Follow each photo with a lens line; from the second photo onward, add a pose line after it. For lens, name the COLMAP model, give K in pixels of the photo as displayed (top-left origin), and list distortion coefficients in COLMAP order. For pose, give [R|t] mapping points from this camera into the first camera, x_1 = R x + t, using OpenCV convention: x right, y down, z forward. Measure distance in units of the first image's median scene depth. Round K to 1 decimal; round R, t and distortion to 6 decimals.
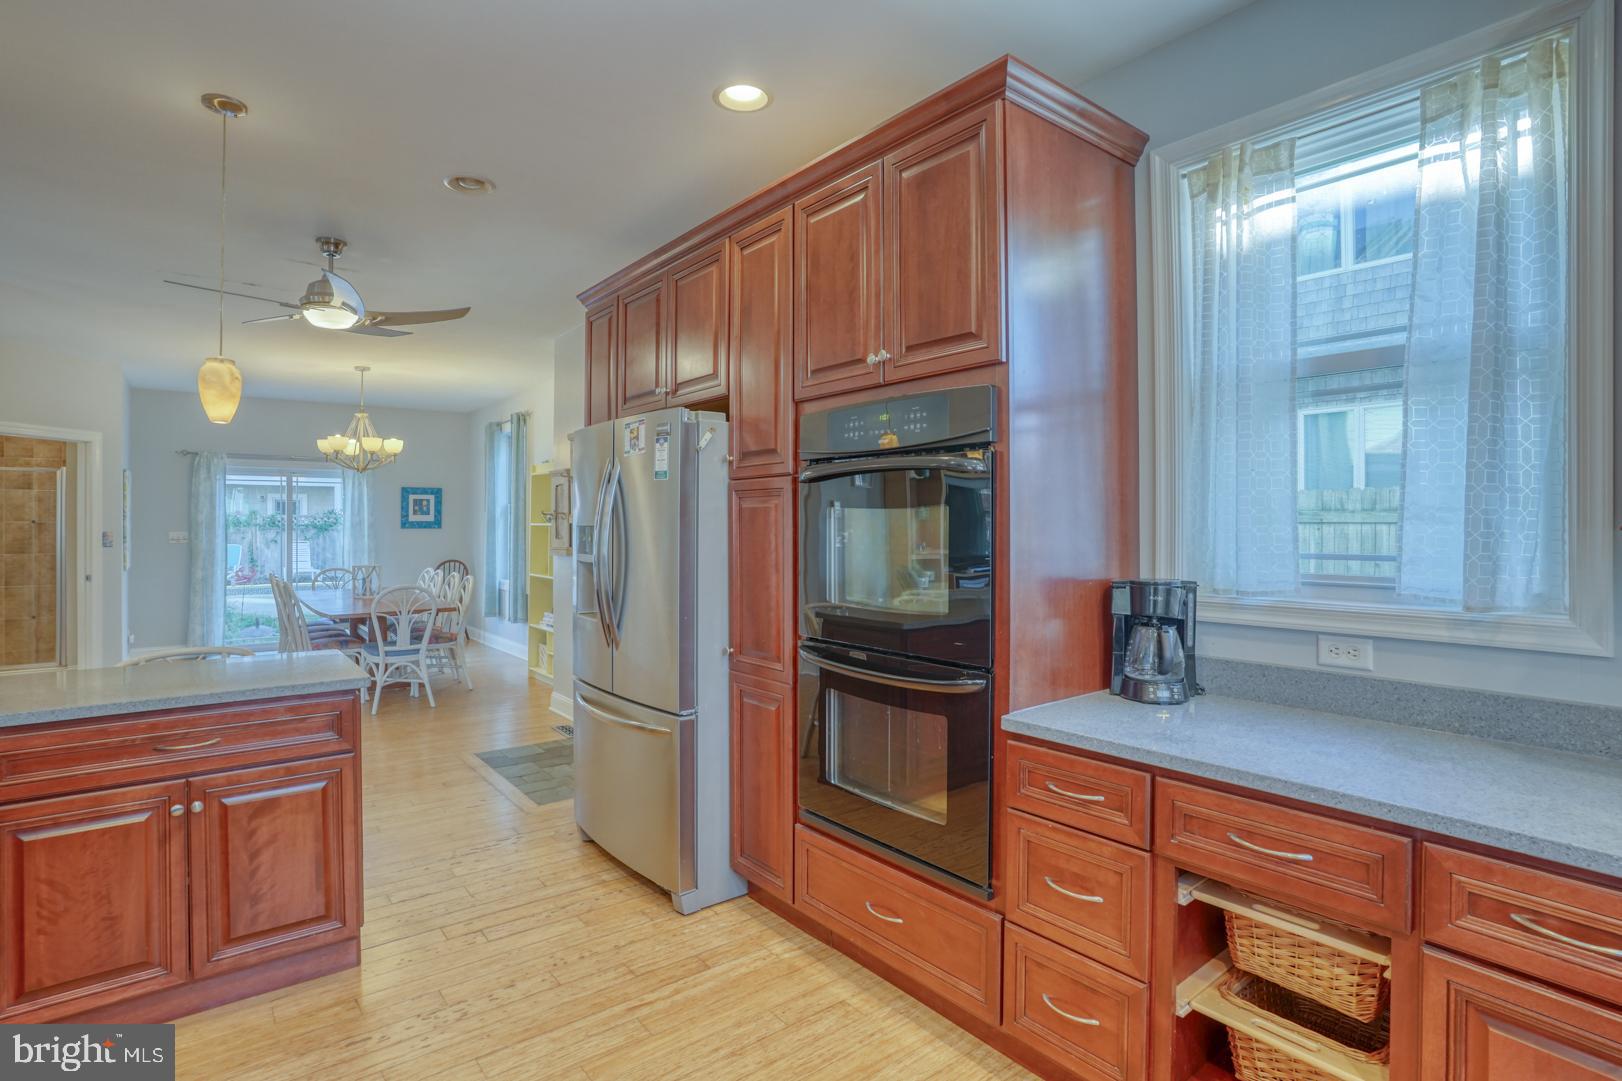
lens RADIAL K [[805.2, 0, 748.3], [0, 805.2, 510.0], [0, 0, 1]] dist [-0.086995, 0.040559]
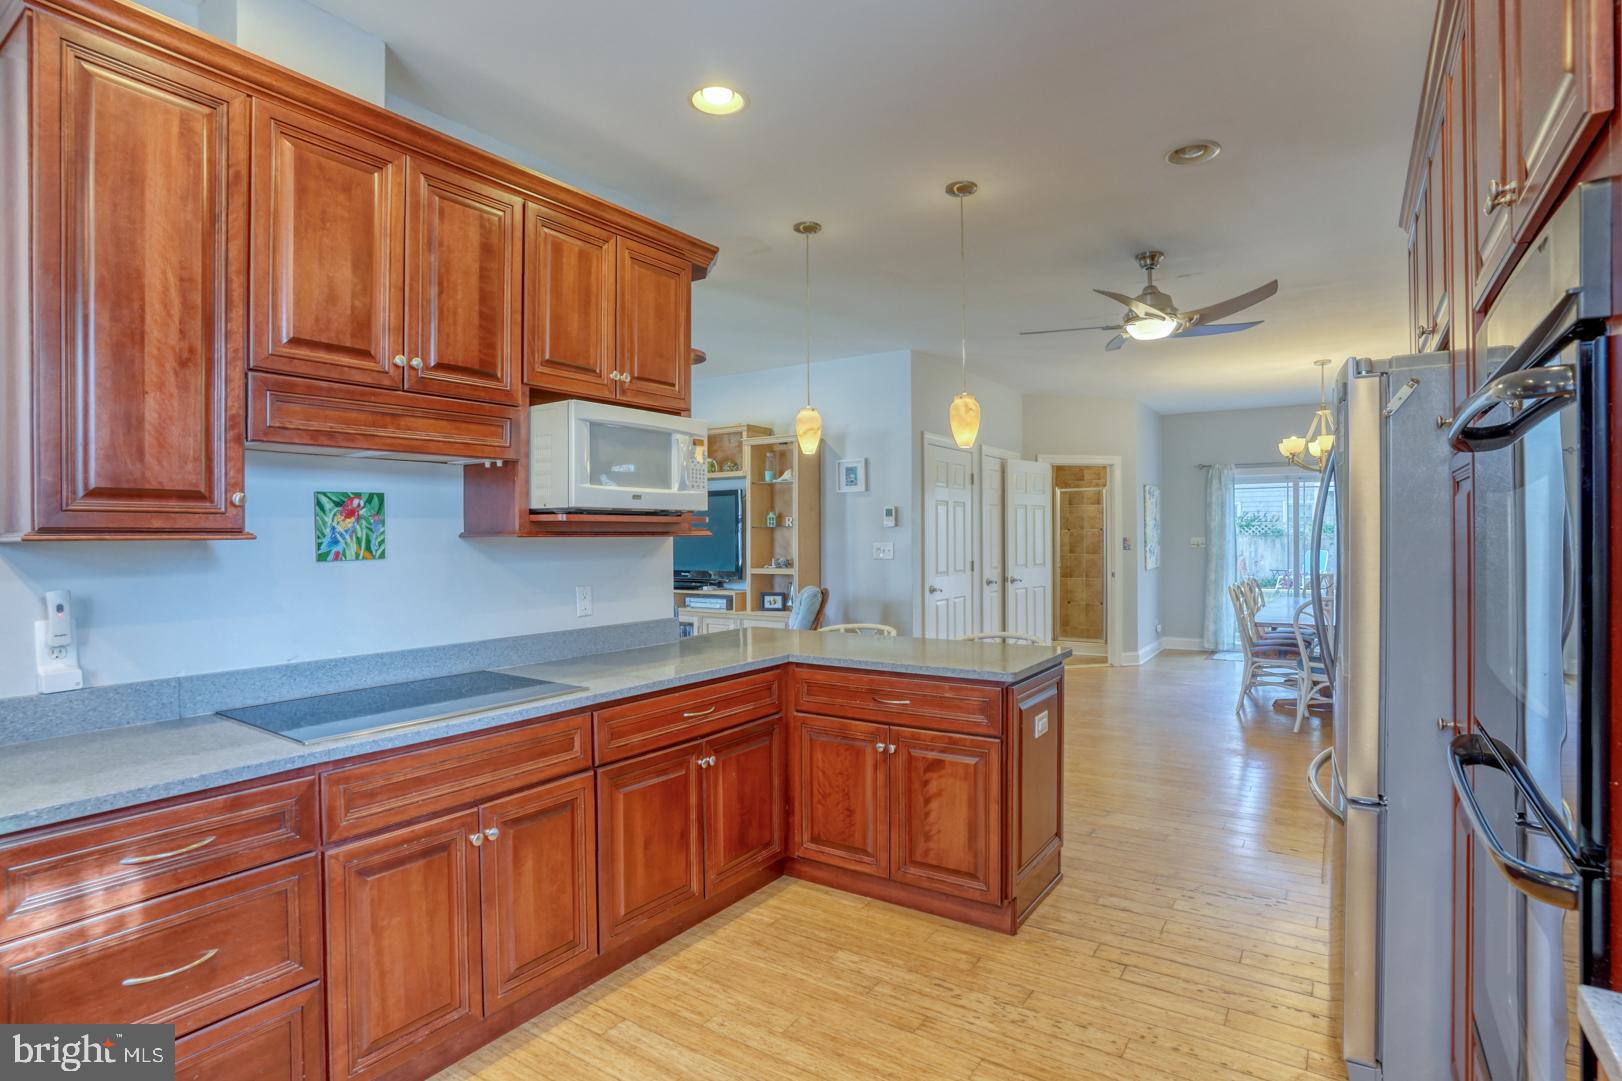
lens RADIAL K [[793.1, 0, 846.8], [0, 793.1, 523.9], [0, 0, 1]] dist [-0.084686, 0.040853]
pose [[0.363499, -0.013204, -0.931501, 0.153649], [0.022084, 0.999741, -0.005554, 0.004102], [0.931333, -0.018553, 0.363696, 0.142418]]
